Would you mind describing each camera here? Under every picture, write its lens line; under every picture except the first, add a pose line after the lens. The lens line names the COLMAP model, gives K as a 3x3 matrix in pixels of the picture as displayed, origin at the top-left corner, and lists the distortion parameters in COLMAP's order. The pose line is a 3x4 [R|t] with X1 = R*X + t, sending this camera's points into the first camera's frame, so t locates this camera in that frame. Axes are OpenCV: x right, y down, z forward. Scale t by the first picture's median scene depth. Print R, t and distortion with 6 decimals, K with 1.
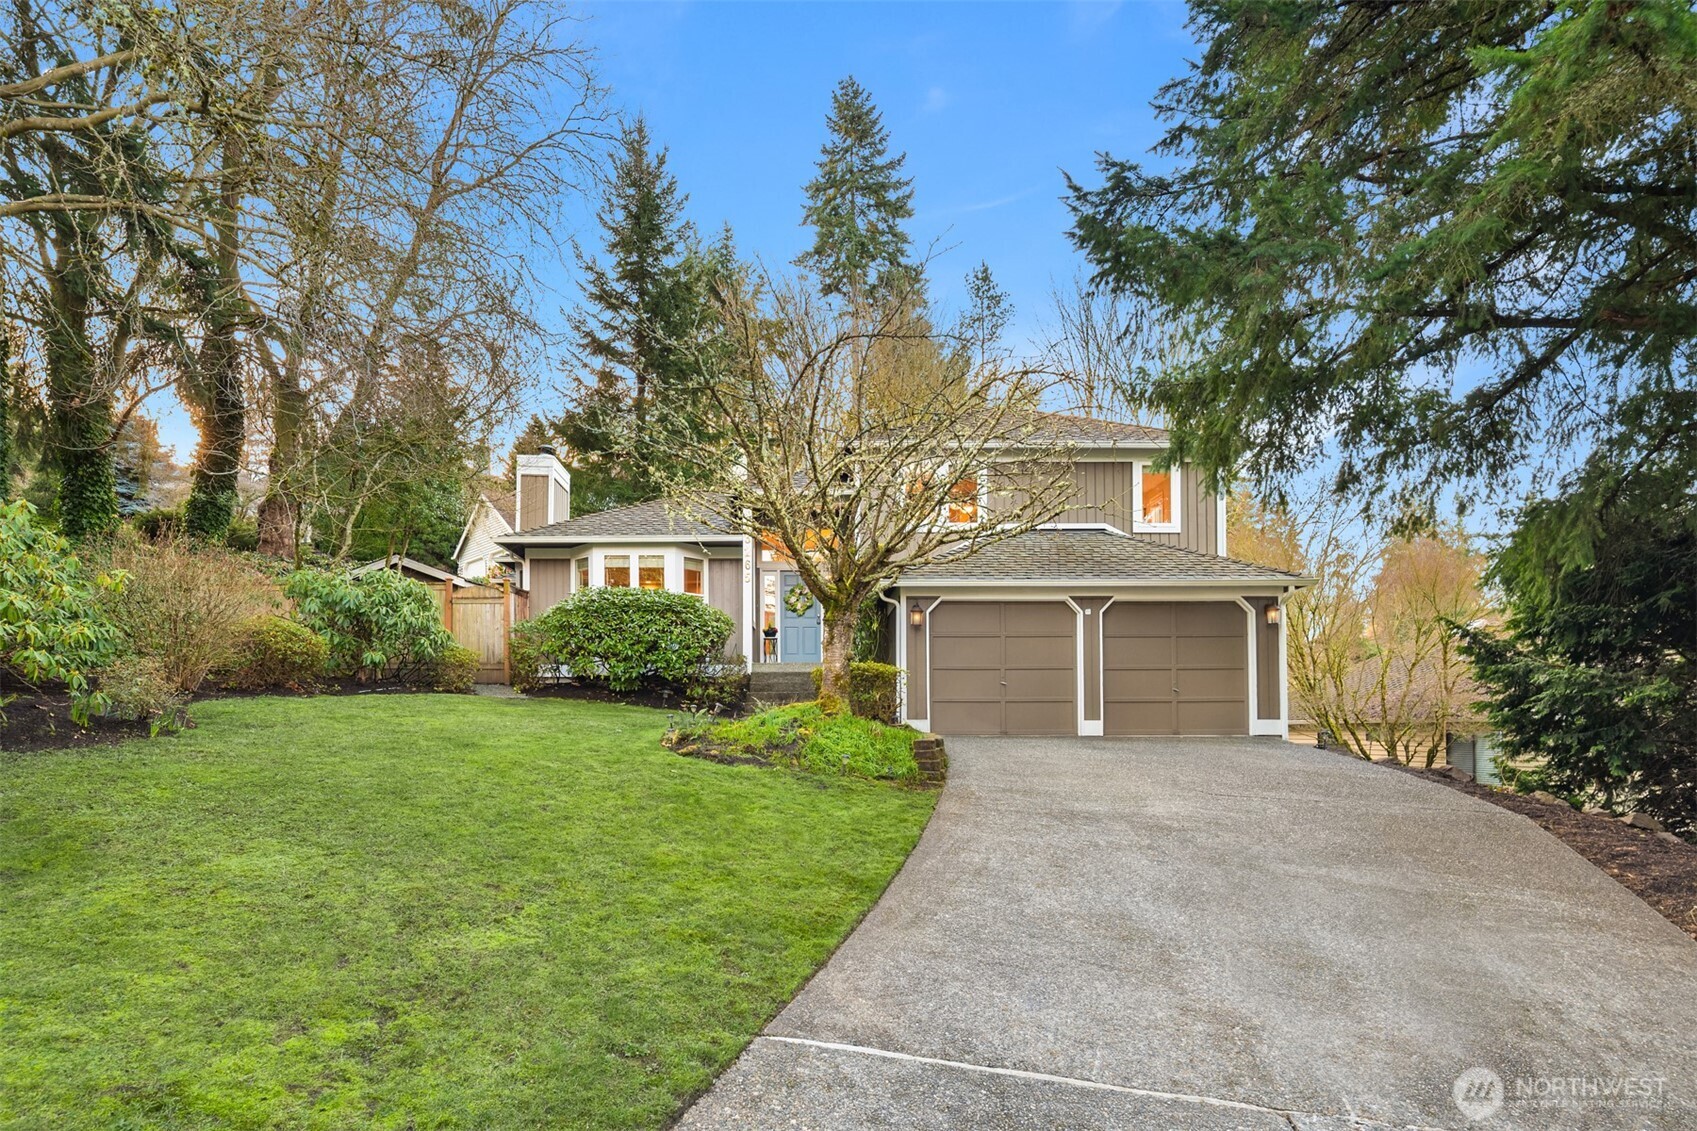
lens RADIAL K [[736.1, 0, 850.2], [0, 736.1, 623.8], [0, 0, 1]] dist [-0.005167, -0.000944]
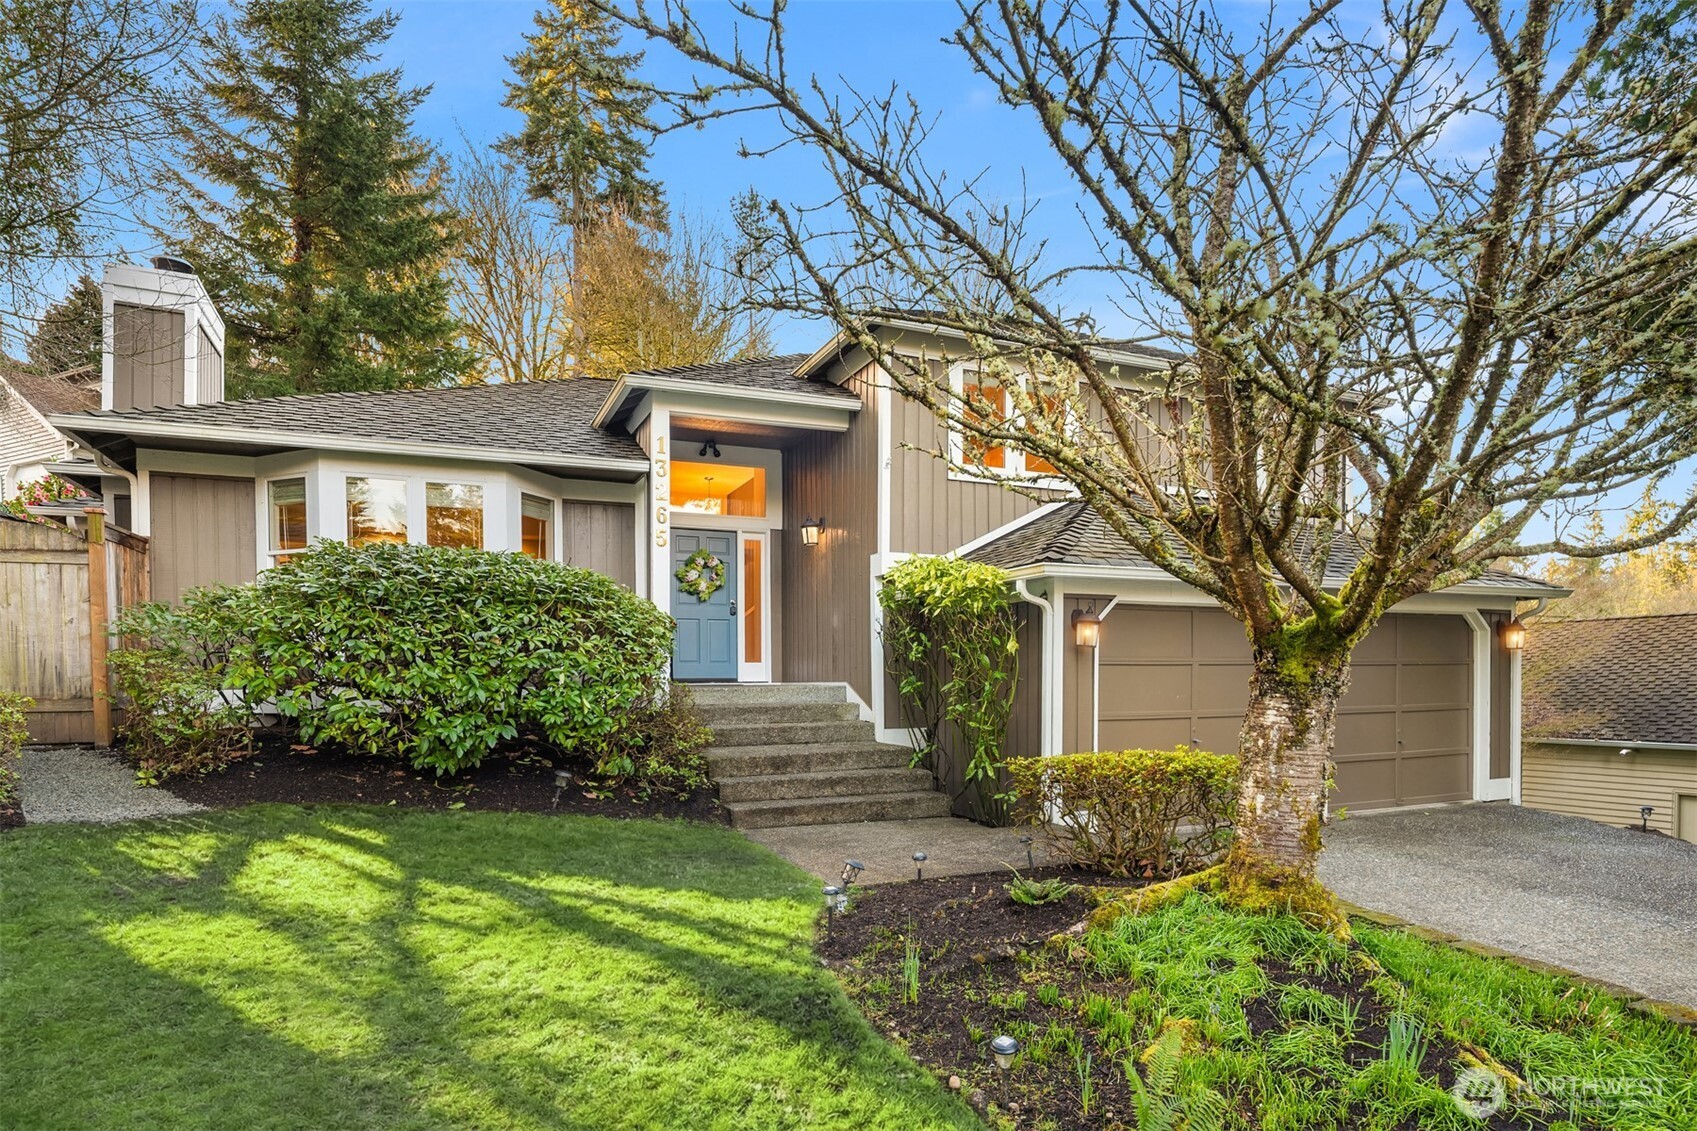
lens RADIAL K [[736.1, 0, 850.2], [0, 736.1, 623.8], [0, 0, 1]] dist [-0.005167, -0.000944]
pose [[0.919812, 0.010133, 0.392228, -0.209411], [-0.030147, 0.998536, 0.044900, -0.024793], [-0.391199, -0.053124, 0.918771, 0.389240]]
